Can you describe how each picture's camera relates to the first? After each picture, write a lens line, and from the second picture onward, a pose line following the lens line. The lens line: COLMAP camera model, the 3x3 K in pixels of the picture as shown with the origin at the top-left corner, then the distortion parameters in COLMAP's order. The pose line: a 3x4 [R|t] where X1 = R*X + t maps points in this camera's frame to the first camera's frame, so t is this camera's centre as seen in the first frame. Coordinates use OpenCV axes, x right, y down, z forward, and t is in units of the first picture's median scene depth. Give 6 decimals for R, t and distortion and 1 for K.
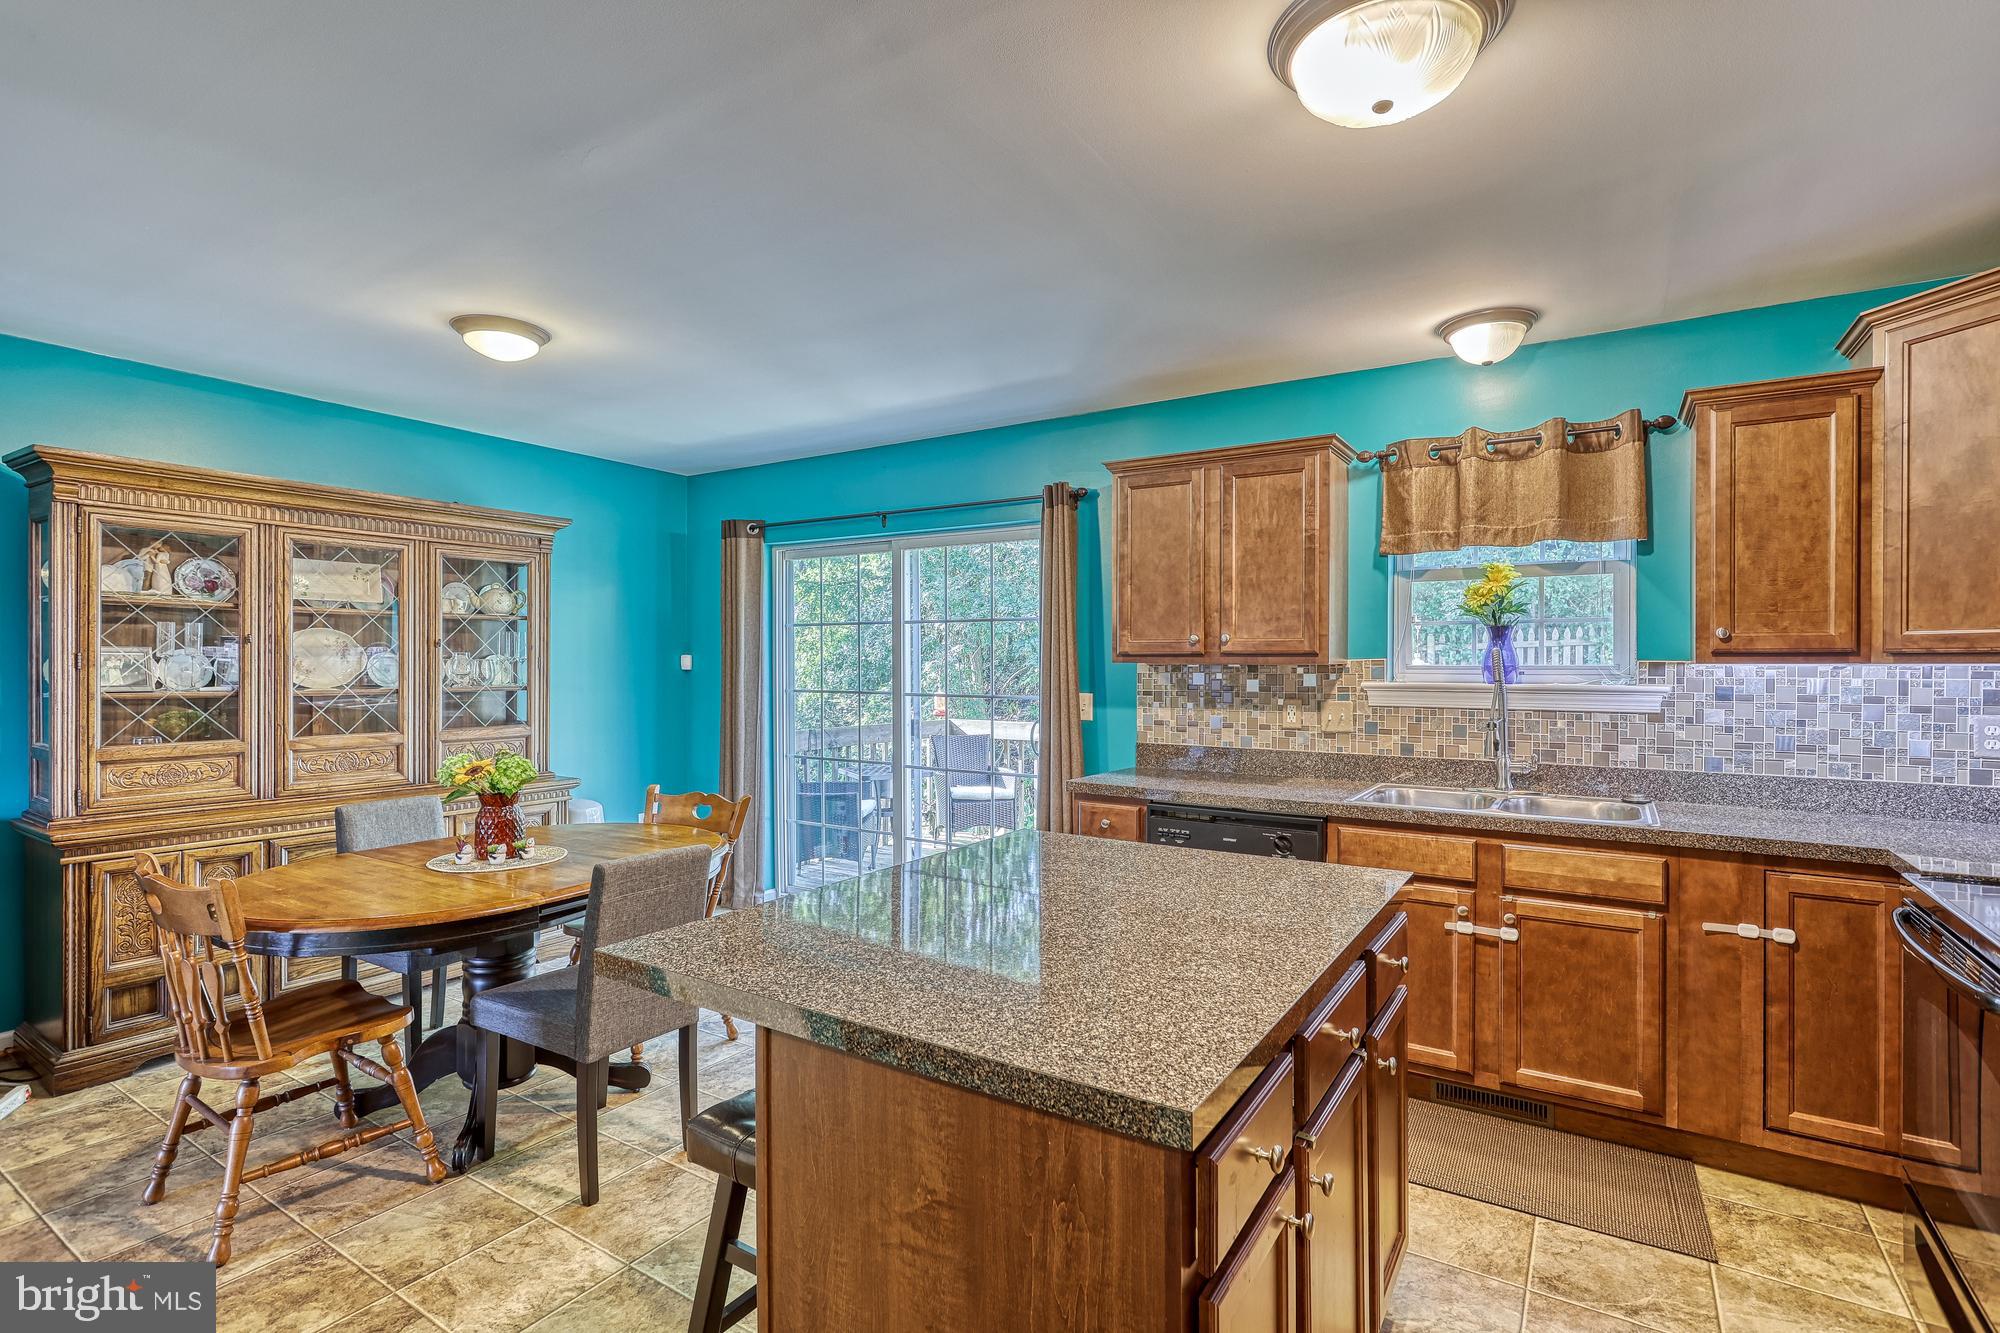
lens RADIAL K [[955.3, 0, 1036.8], [0, 955.3, 693.6], [0, 0, 1]] dist [-0.006369, 0.005239]
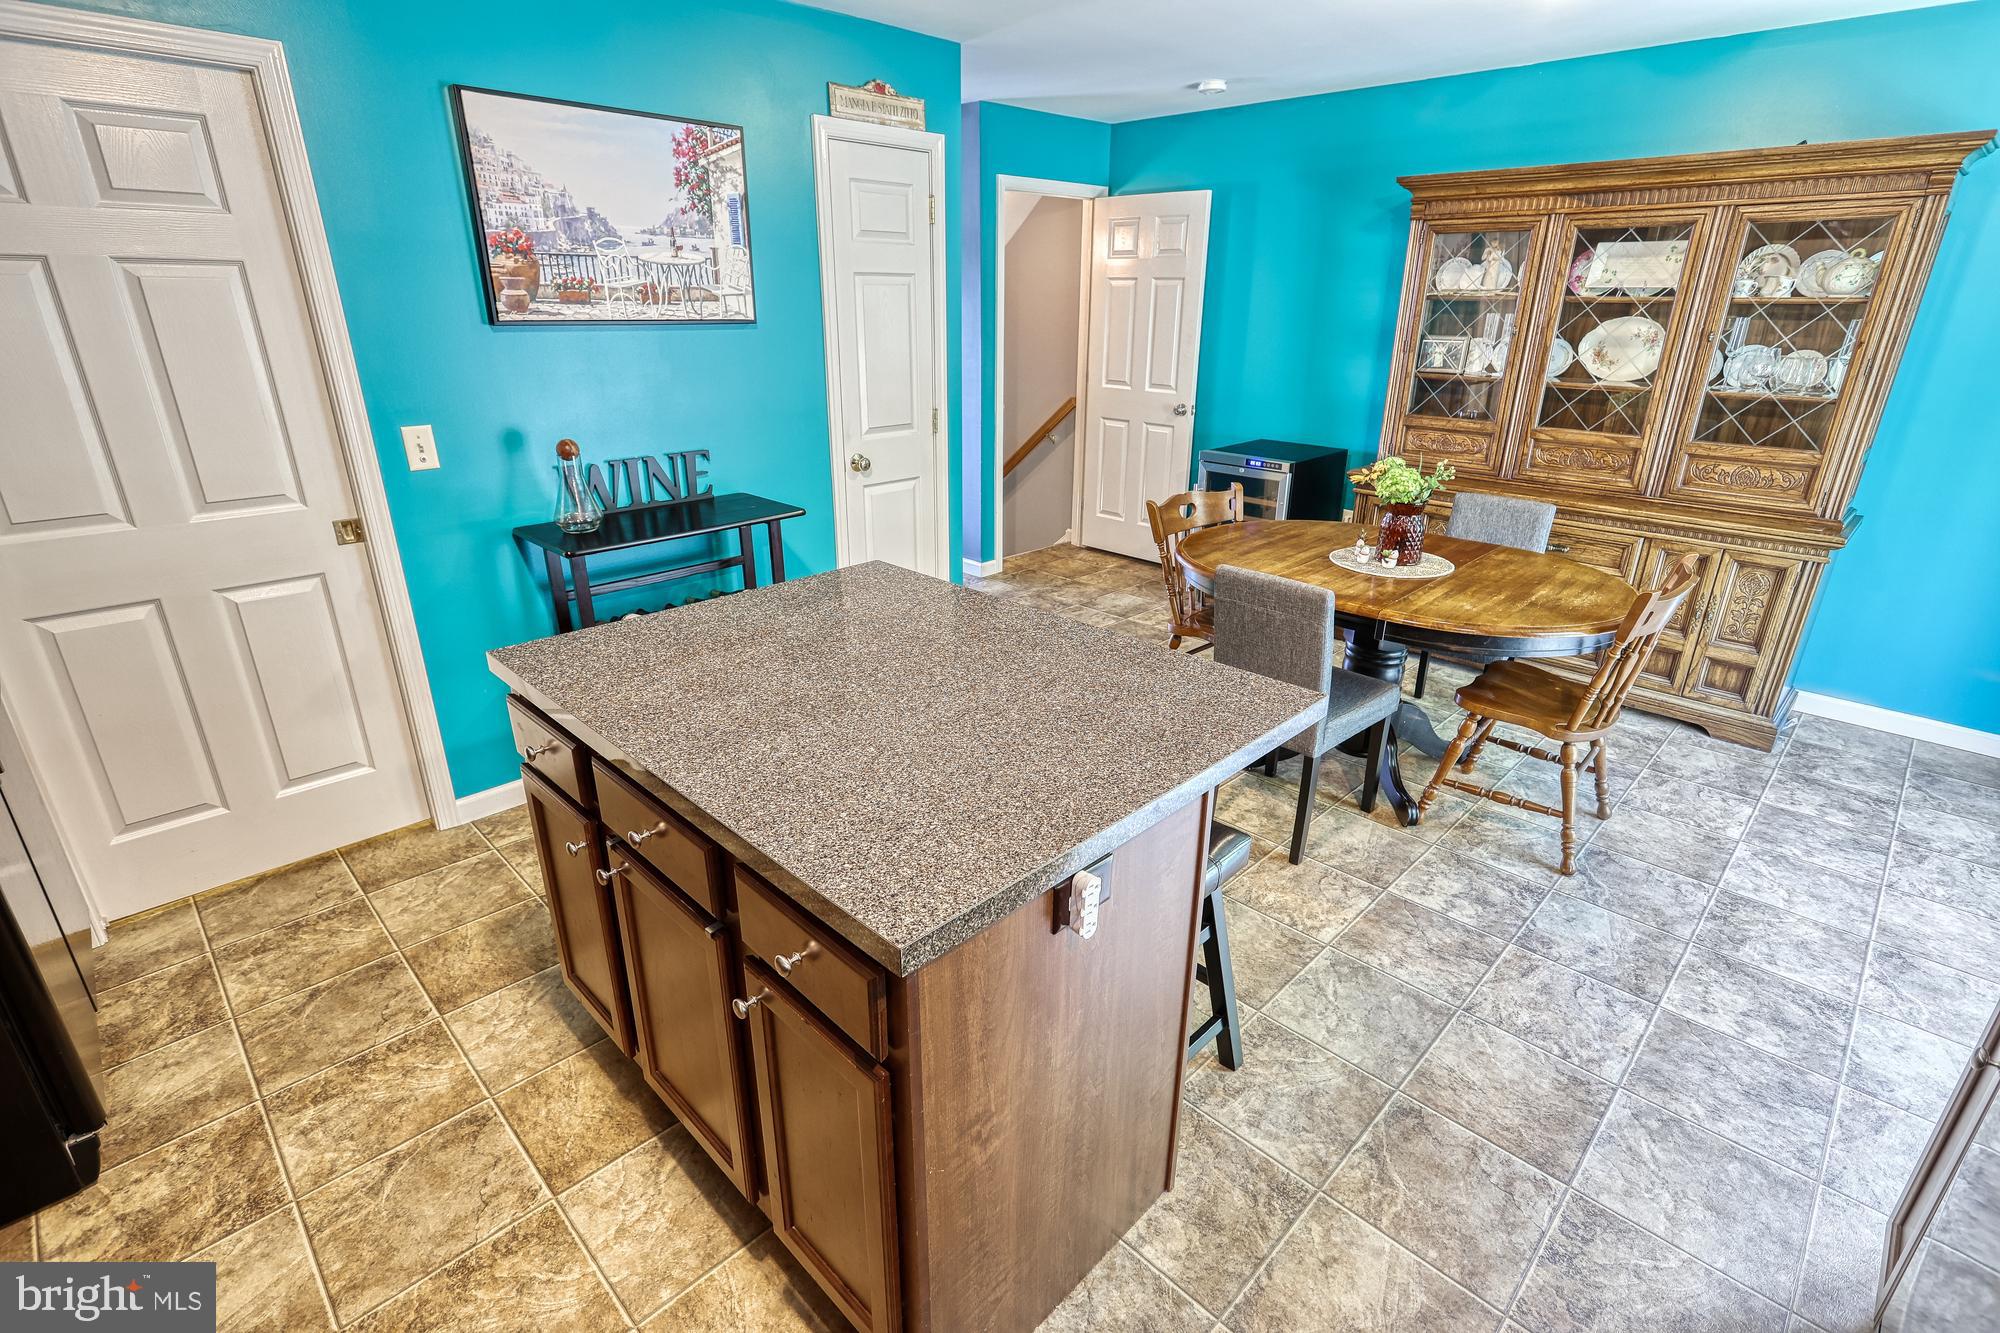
lens RADIAL K [[955.3, 0, 991.4], [0, 955.3, 671.7], [0, 0, 1]] dist [-0.006369, 0.005239]
pose [[-0.232853, 0.357756, -0.904317, 0.456436], [-0.035887, 0.926084, 0.375608, -0.082984], [0.971849, 0.119915, -0.202803, 0.669976]]
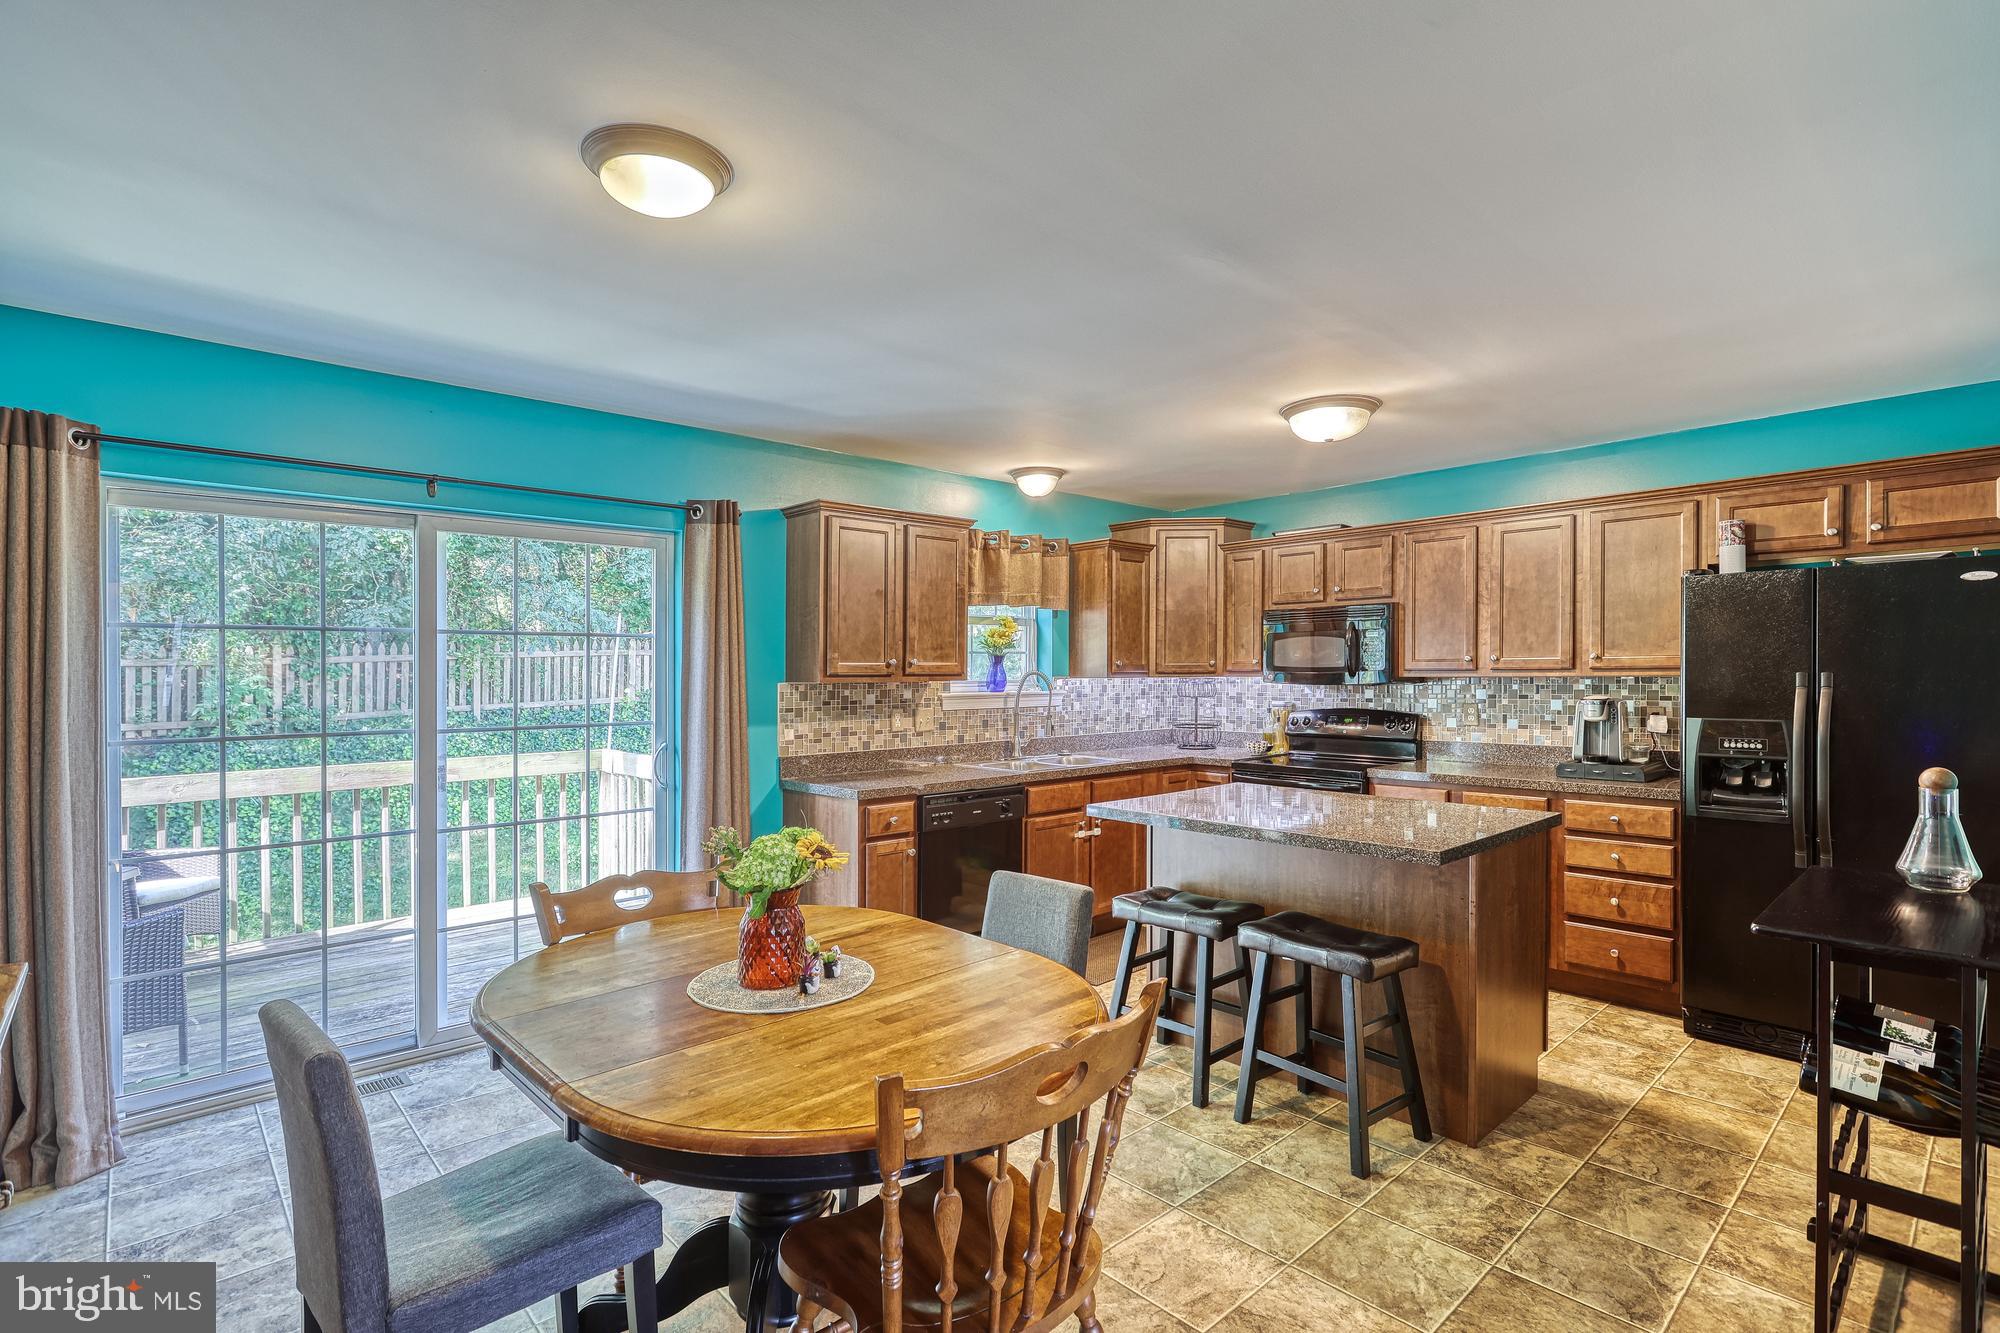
lens RADIAL K [[955.3, 0, 1020.4], [0, 955.3, 691.2], [0, 0, 1]] dist [-0.006369, 0.005239]
pose [[0.251365, -0.023160, 0.967615, -1.002015], [0.038757, 0.999153, 0.013847, -0.031256], [-0.967116, 0.034022, 0.252050, 0.551658]]
